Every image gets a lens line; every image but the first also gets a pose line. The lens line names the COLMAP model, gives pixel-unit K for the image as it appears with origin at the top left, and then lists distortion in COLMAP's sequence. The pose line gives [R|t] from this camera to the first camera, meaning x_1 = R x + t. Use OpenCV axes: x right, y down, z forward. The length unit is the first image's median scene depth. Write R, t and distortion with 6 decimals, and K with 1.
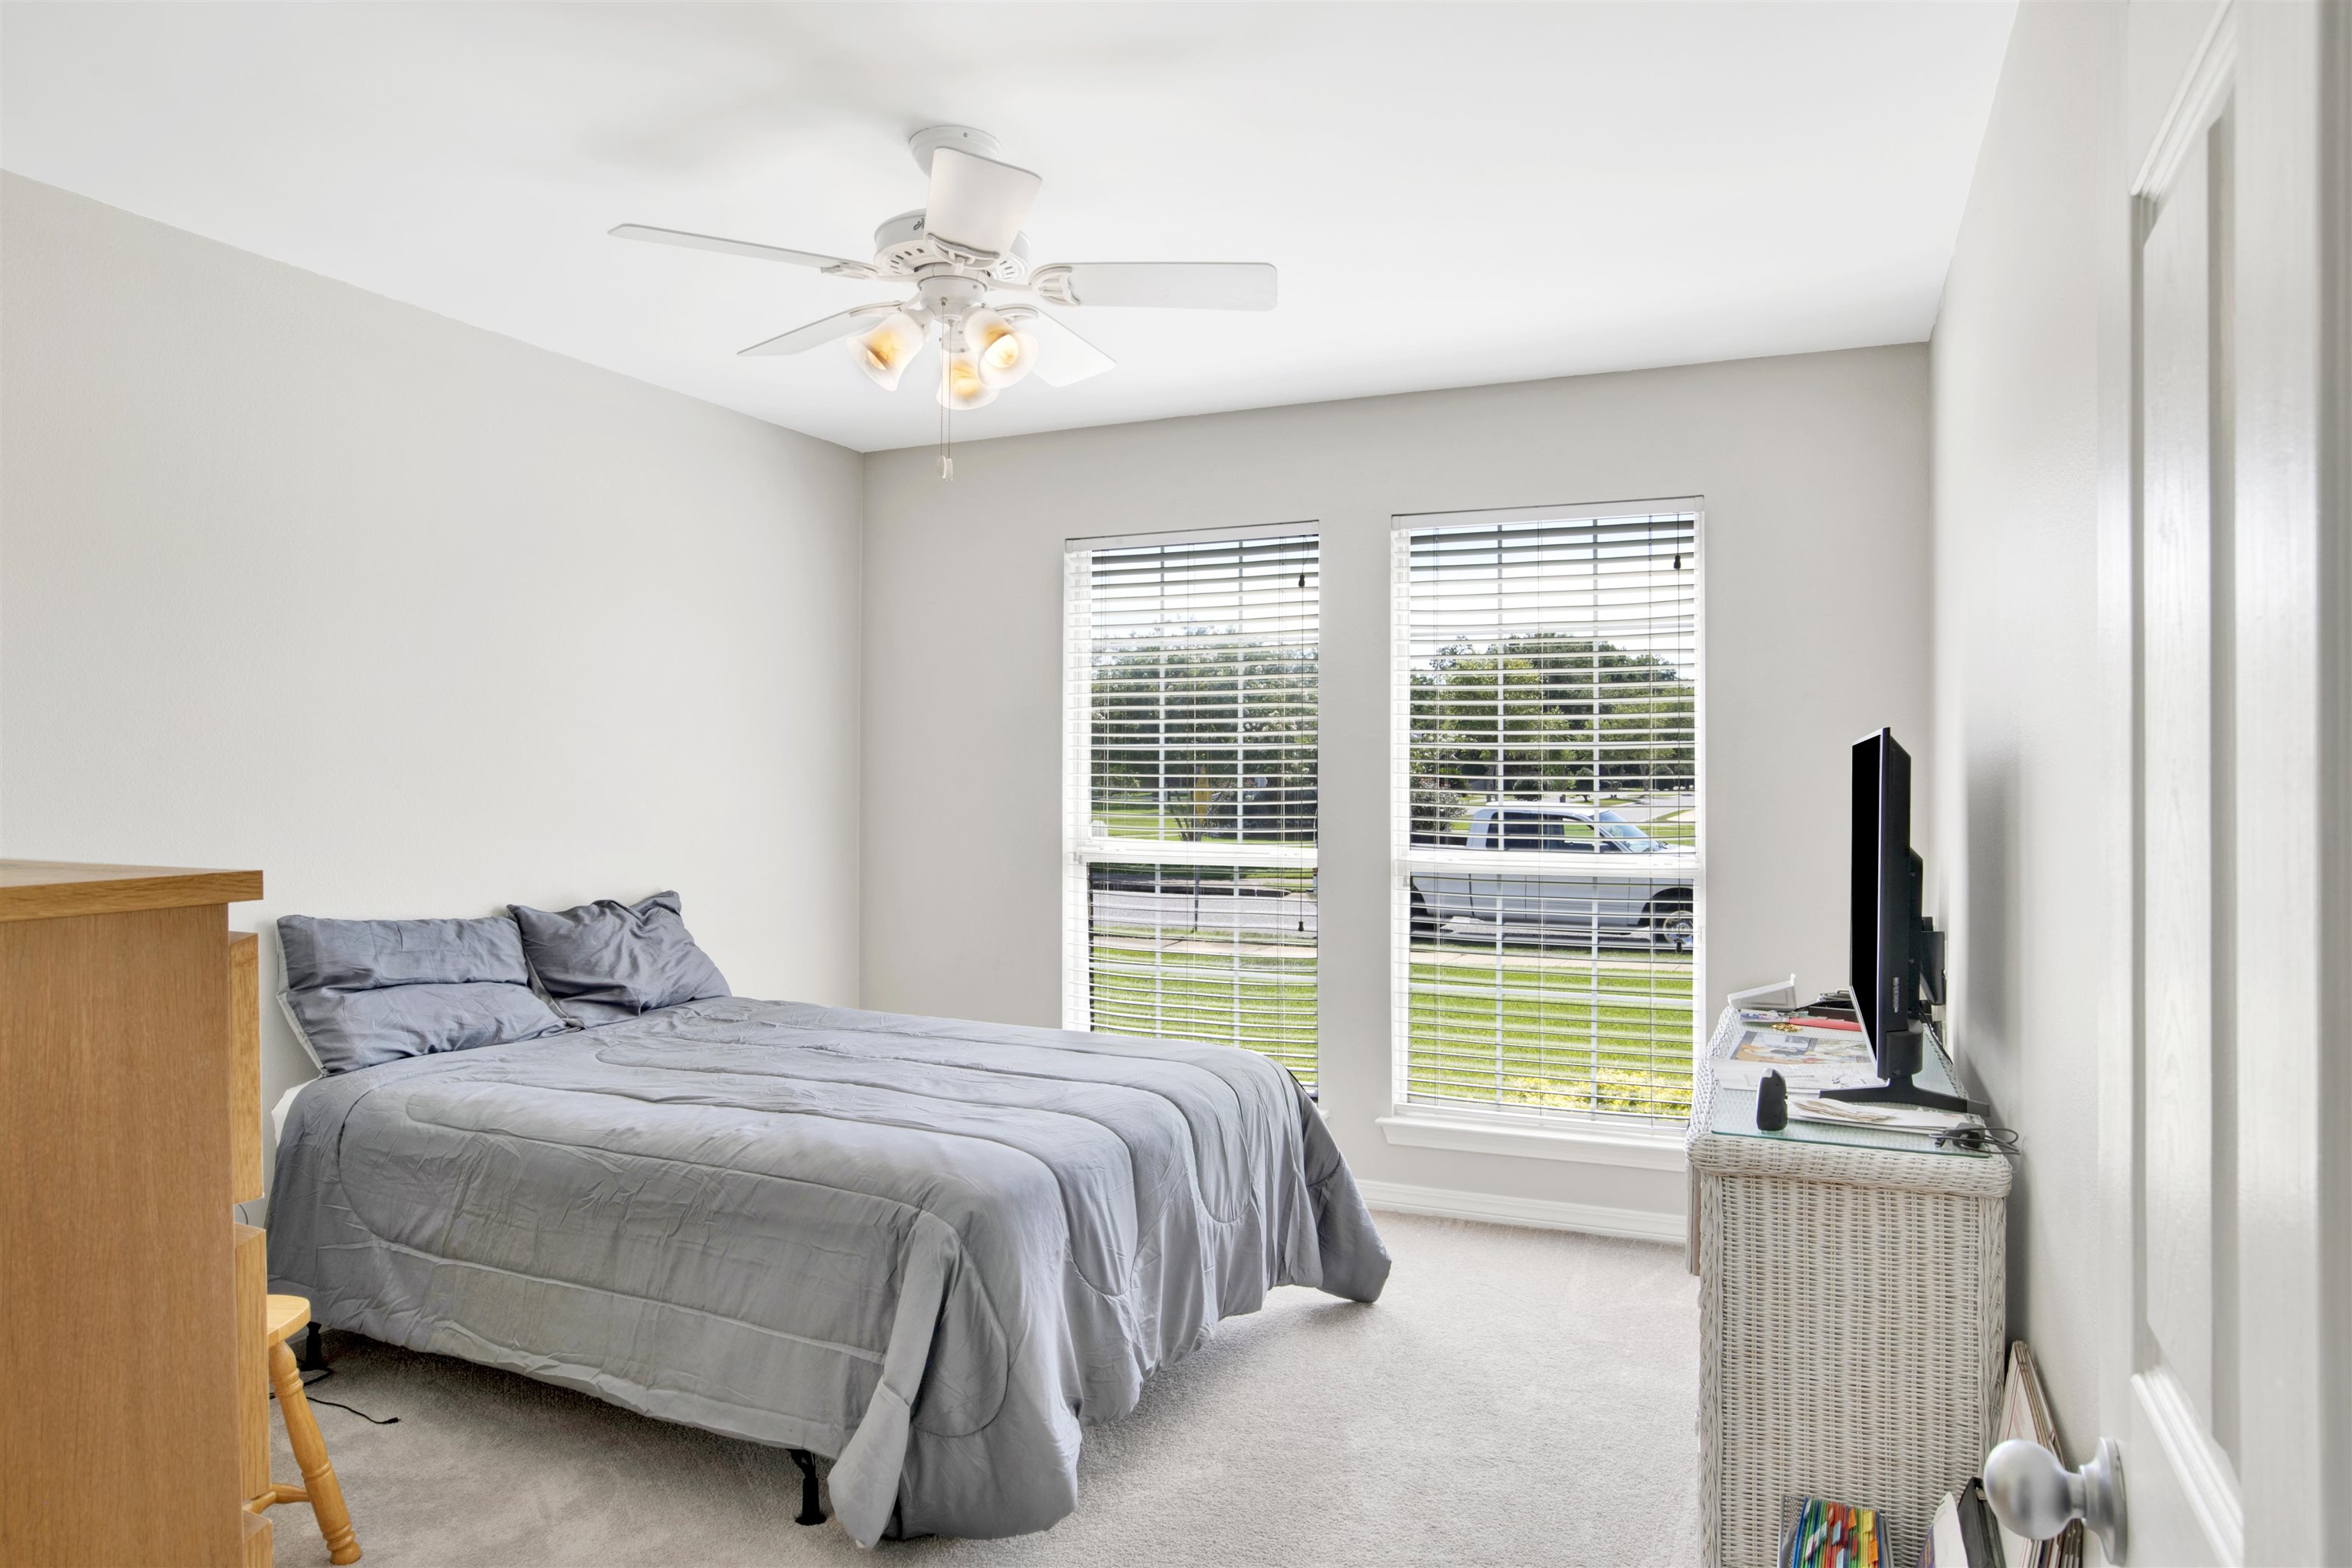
lens RADIAL K [[1388.4, 0, 1178.3], [0, 1388.4, 786.2], [0, 0, 1]] dist [-0.009610, -0.000424]
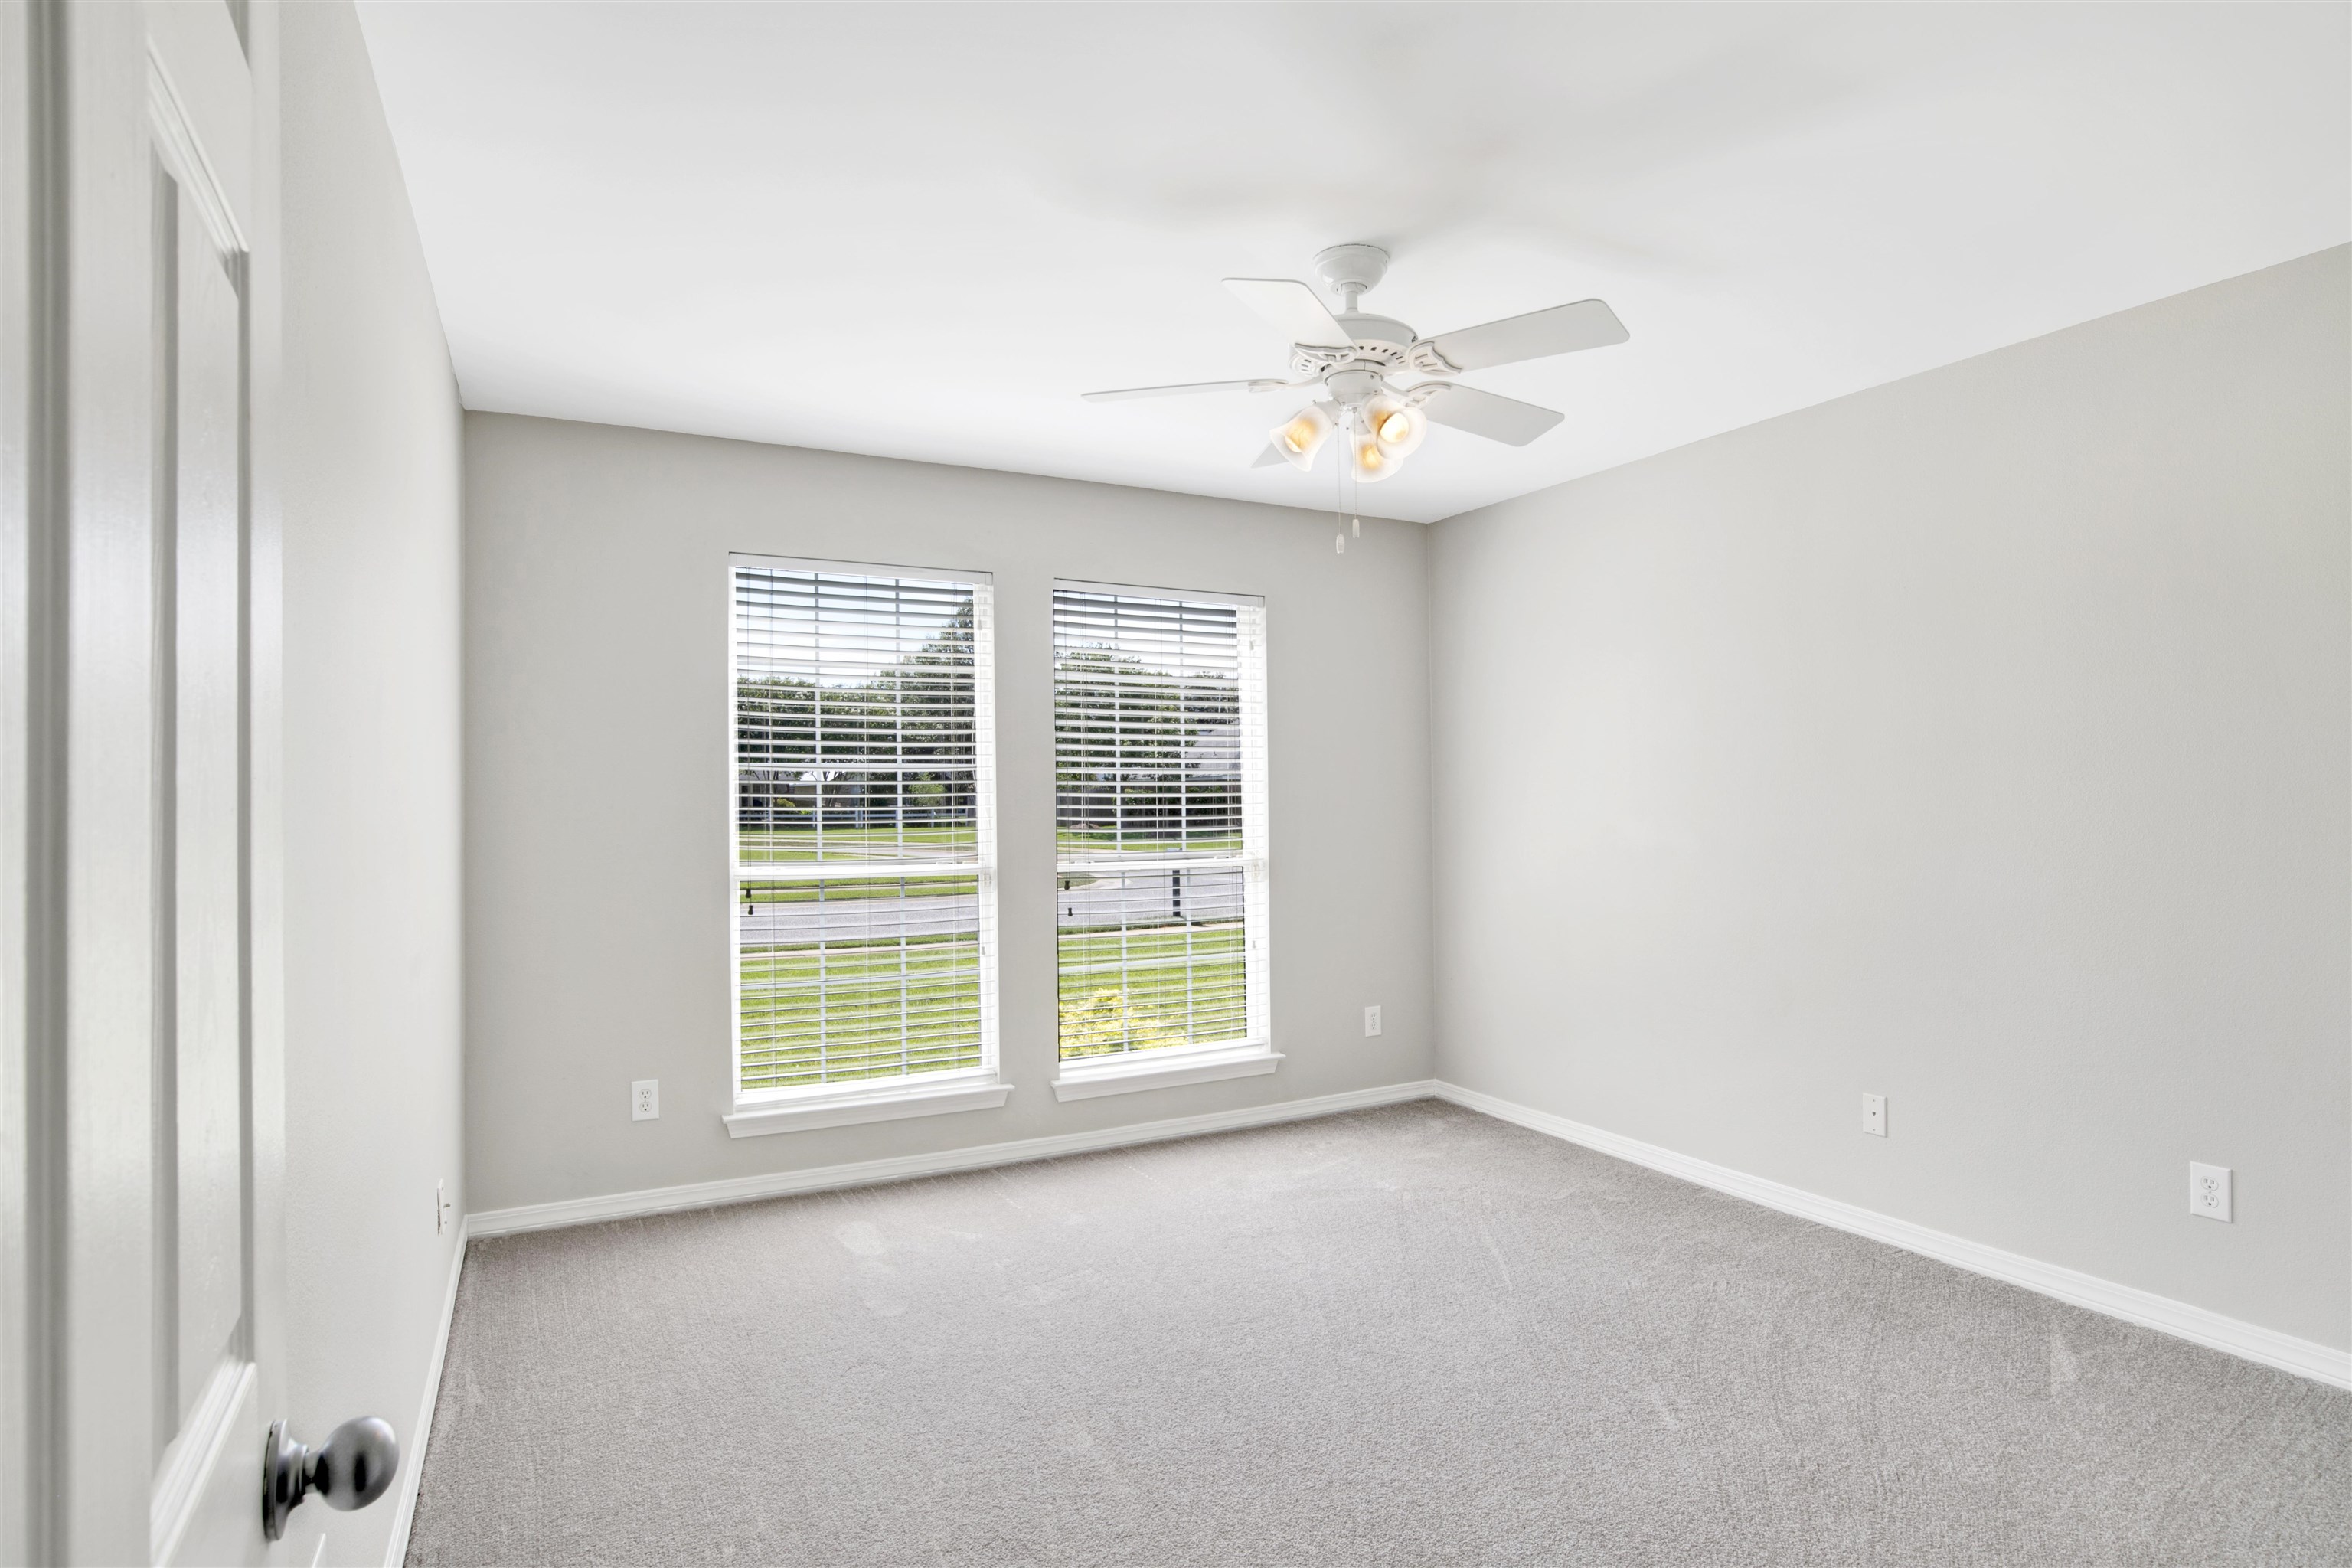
lens RADIAL K [[1218.1, 0, 1183.8], [0, 1218.1, 787.2], [0, 0, 1]] dist [-0.049900, 0.005038]
pose [[0.649479, 0.002588, 0.760375, -0.510325], [0.007385, 0.999926, -0.009712, -0.002682], [-0.760343, 0.011923, 0.649412, 0.207900]]
